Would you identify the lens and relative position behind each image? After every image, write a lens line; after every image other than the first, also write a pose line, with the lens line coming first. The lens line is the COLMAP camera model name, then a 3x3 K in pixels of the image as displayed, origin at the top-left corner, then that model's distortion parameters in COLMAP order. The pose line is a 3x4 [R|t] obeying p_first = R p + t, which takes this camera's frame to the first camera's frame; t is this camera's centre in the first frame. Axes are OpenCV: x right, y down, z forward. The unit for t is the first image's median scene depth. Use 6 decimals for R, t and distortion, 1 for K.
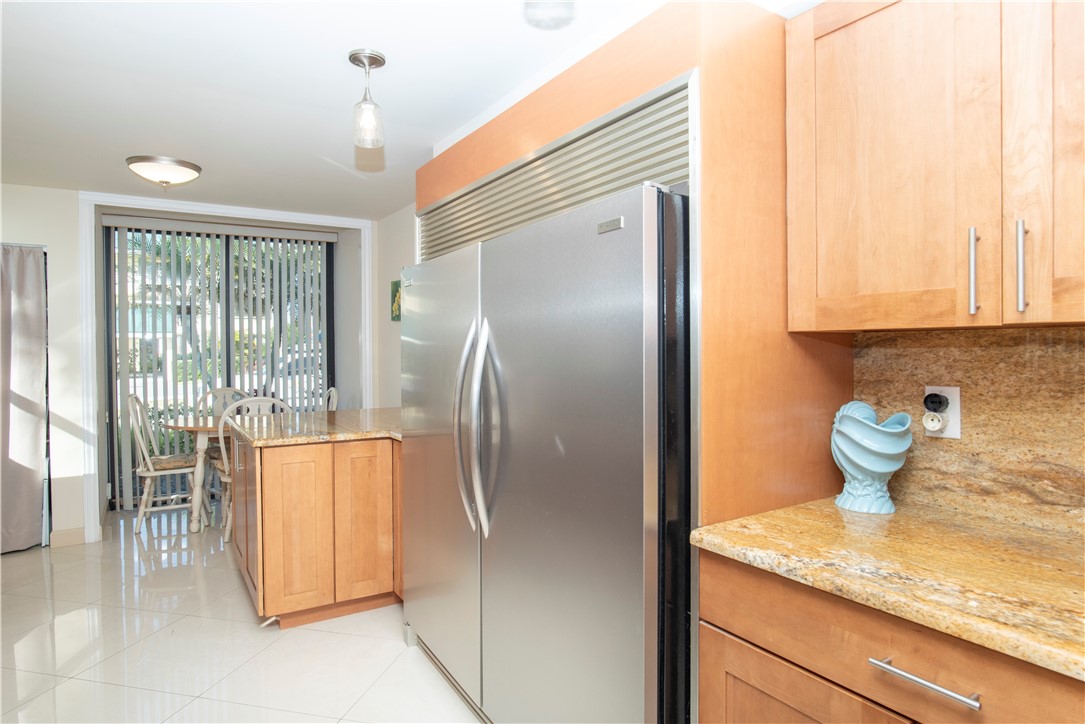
lens RADIAL K [[621.9, 0, 541.7], [0, 621.9, 362.5], [0, 0, 1]] dist [-0.040473, 0.015396]
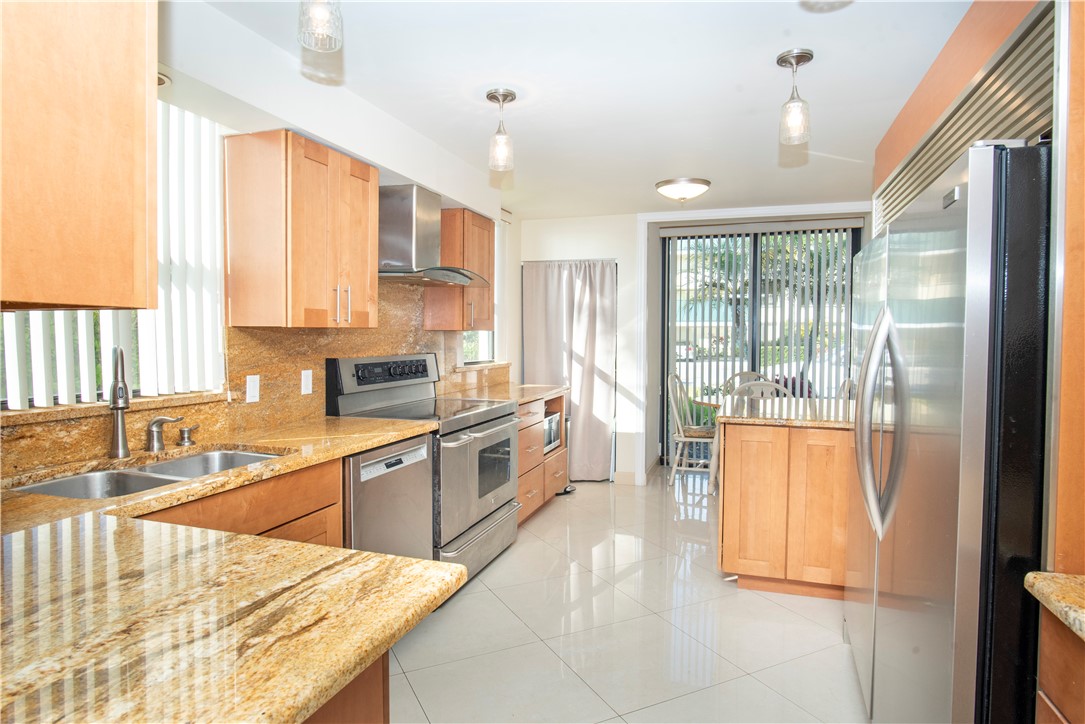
lens RADIAL K [[621.9, 0, 545.7], [0, 621.9, 360.8], [0, 0, 1]] dist [-0.040473, 0.015396]
pose [[0.639777, 0.037817, -0.767630, 0.138287], [-0.024580, 0.999285, 0.028743, -0.001833], [0.768168, 0.000480, 0.640248, 0.007867]]
